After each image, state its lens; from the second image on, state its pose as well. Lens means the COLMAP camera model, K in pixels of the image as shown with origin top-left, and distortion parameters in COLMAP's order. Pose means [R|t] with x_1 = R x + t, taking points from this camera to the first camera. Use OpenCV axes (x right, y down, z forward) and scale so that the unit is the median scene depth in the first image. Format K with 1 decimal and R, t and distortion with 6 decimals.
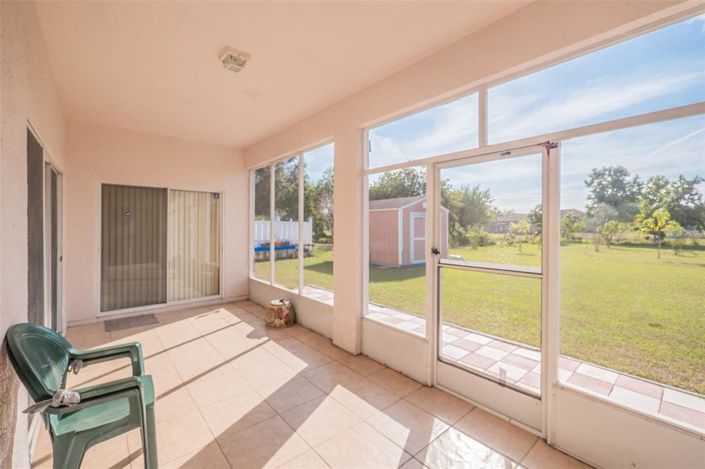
lens RADIAL K [[300.3, 0, 349.3], [0, 300.3, 223.9], [0, 0, 1]] dist [0.000237, 0.000131]
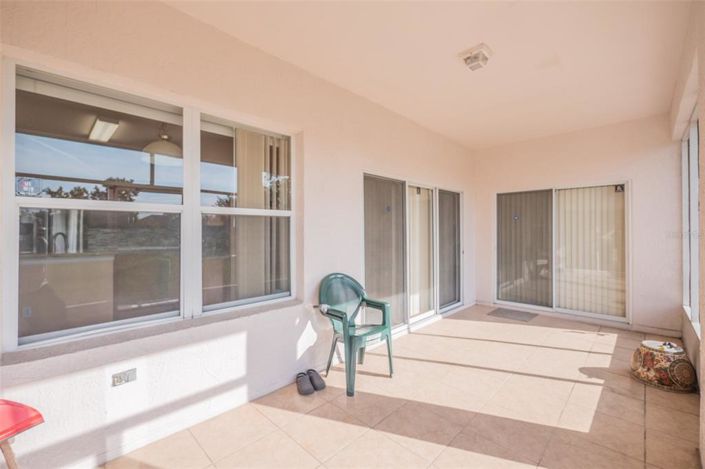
lens RADIAL K [[304.5, 0, 350.9], [0, 304.5, 230.7], [0, 0, 1]] dist [0.000222, -0.000021]
pose [[0.089473, -0.008037, -0.995957, 0.346506], [0.008743, 0.999935, -0.007284, 0.018576], [0.995951, -0.008056, 0.089538, 0.300577]]
